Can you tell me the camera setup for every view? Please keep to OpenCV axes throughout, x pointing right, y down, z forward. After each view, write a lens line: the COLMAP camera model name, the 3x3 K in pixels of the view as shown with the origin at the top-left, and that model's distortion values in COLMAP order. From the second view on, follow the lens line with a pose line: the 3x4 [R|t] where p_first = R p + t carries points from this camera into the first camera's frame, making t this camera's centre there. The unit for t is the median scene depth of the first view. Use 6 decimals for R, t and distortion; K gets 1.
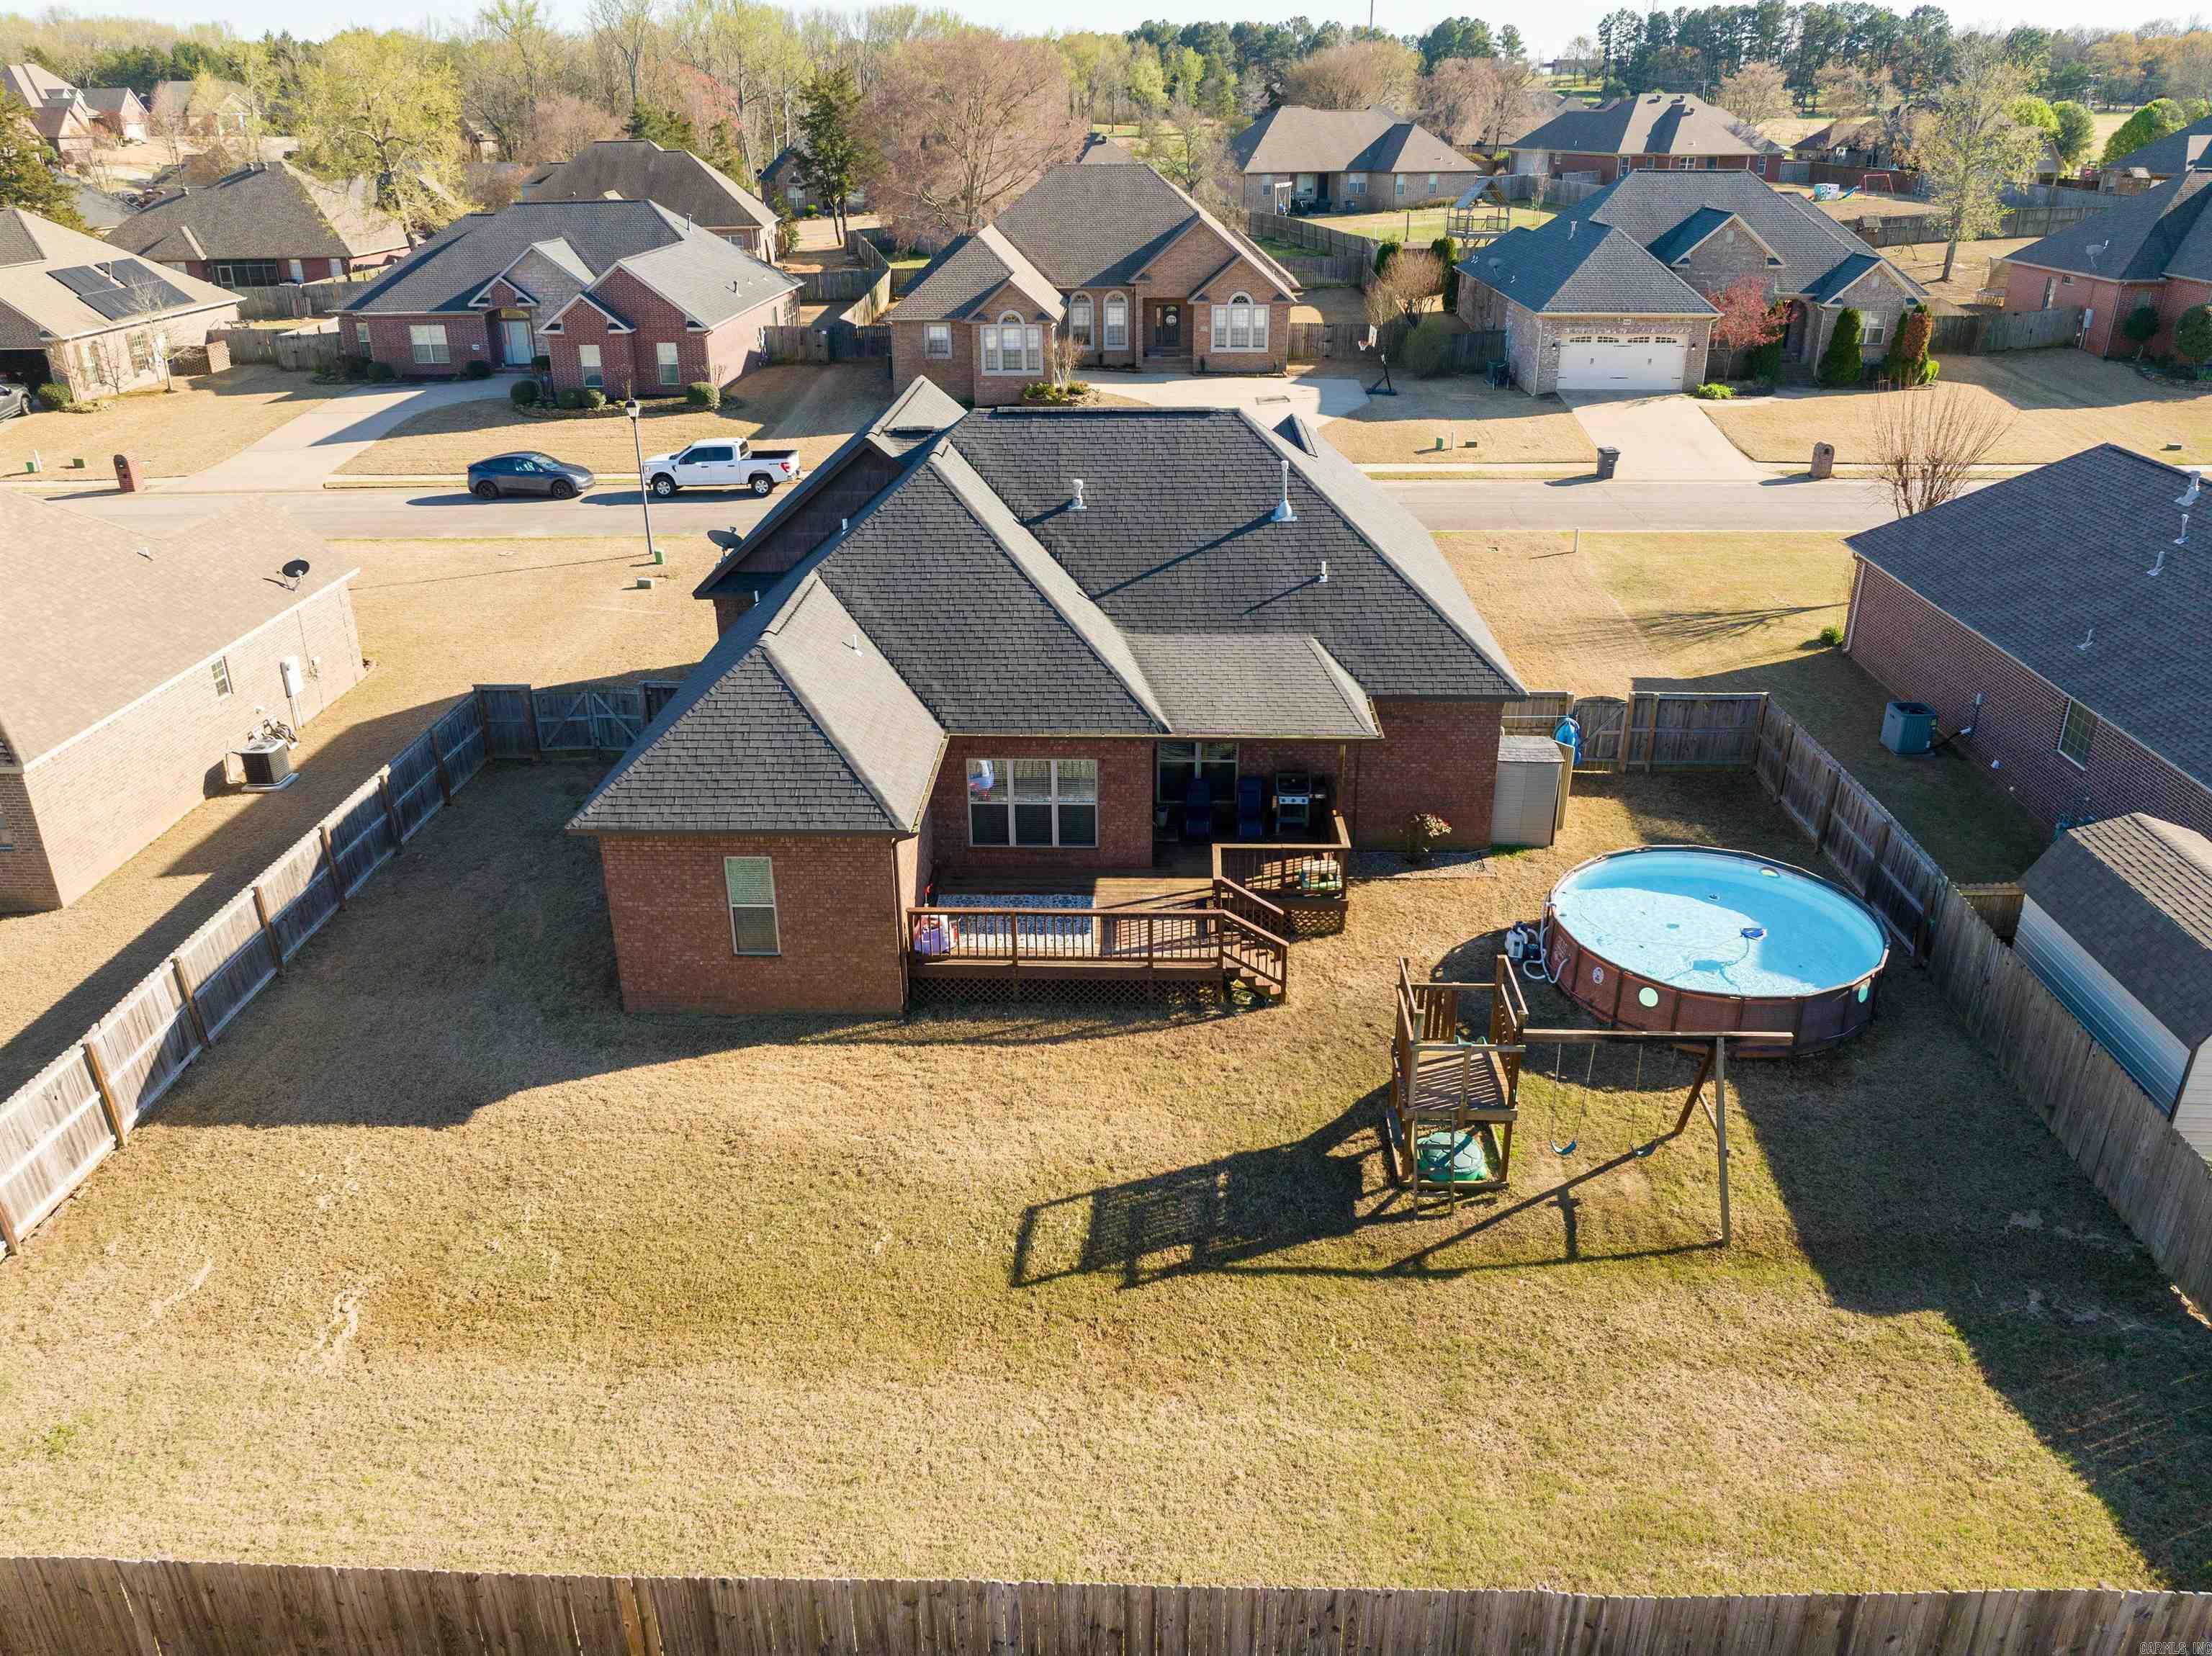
lens RADIAL K [[1682.5, 0, 1123.8], [0, 1682.5, 836.3], [0, 0, 1]] dist [-0.066992, 0.034729]
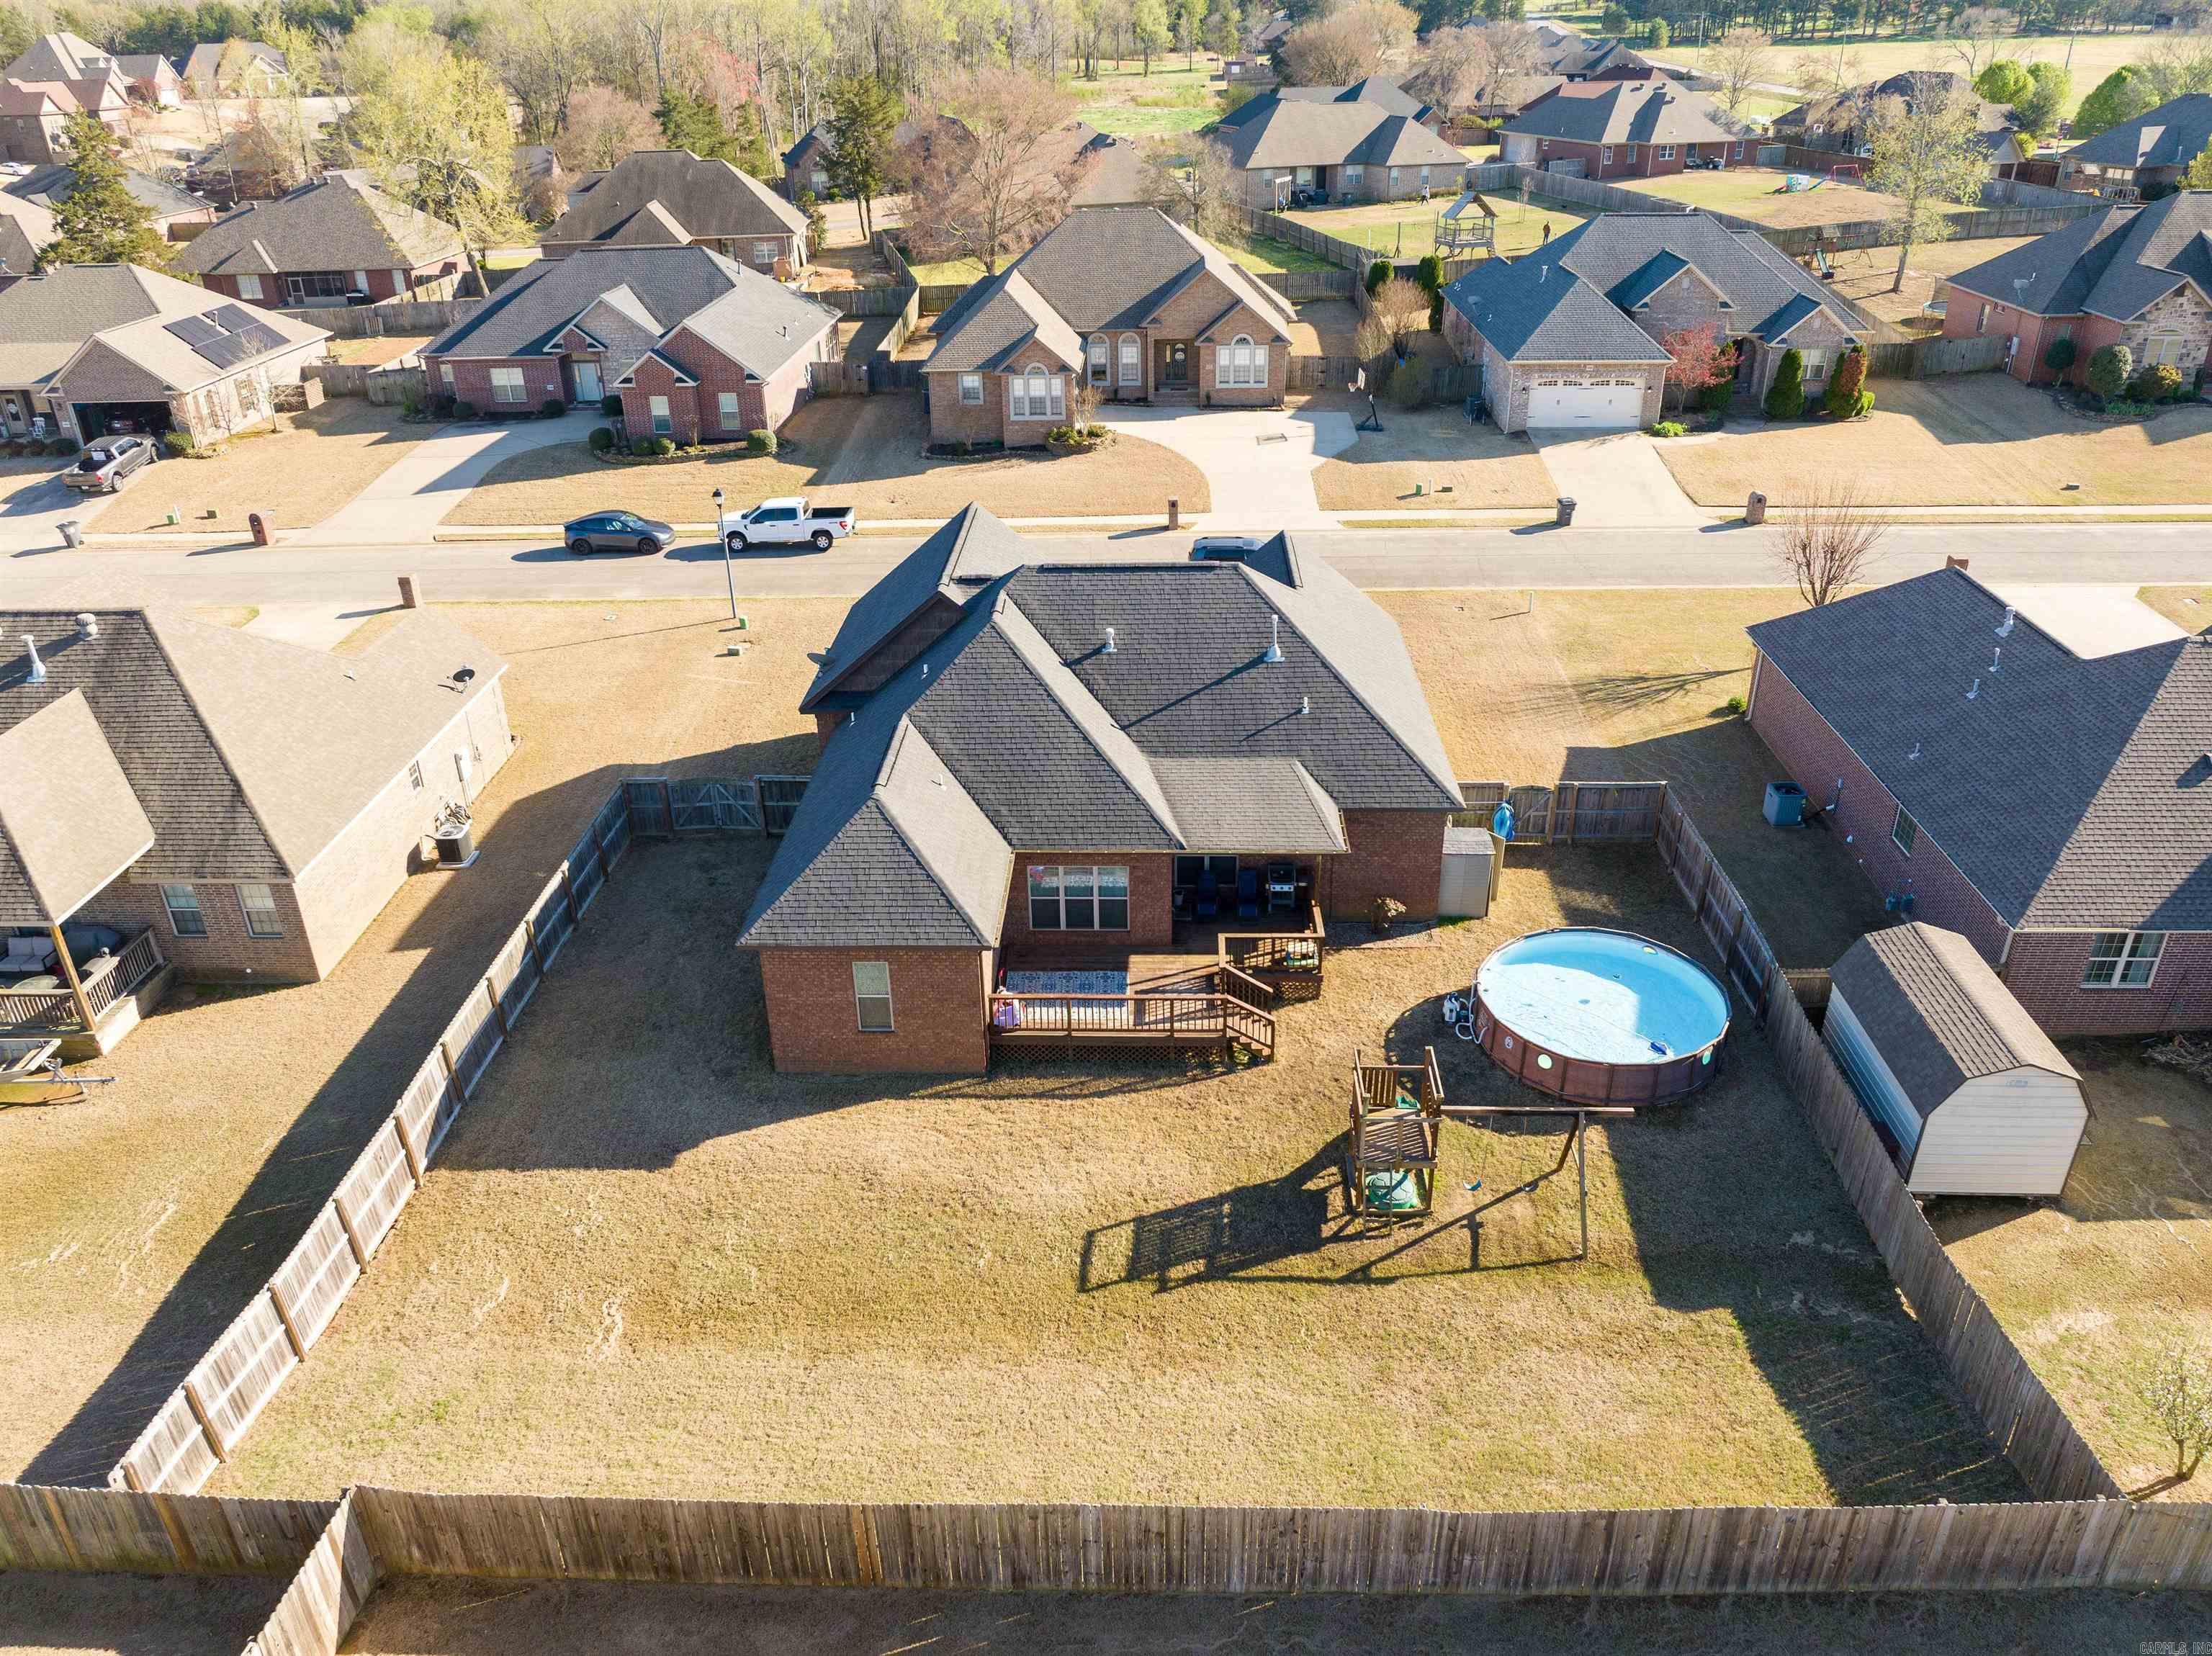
lens RADIAL K [[1682.5, 0, 1123.8], [0, 1682.5, 836.3], [0, 0, 1]] dist [-0.066992, 0.034729]
pose [[0.999960, -0.007612, -0.004671, -0.013494], [0.007898, 0.997881, 0.064591, -0.150732], [0.004169, -0.064625, 0.997901, -0.284957]]
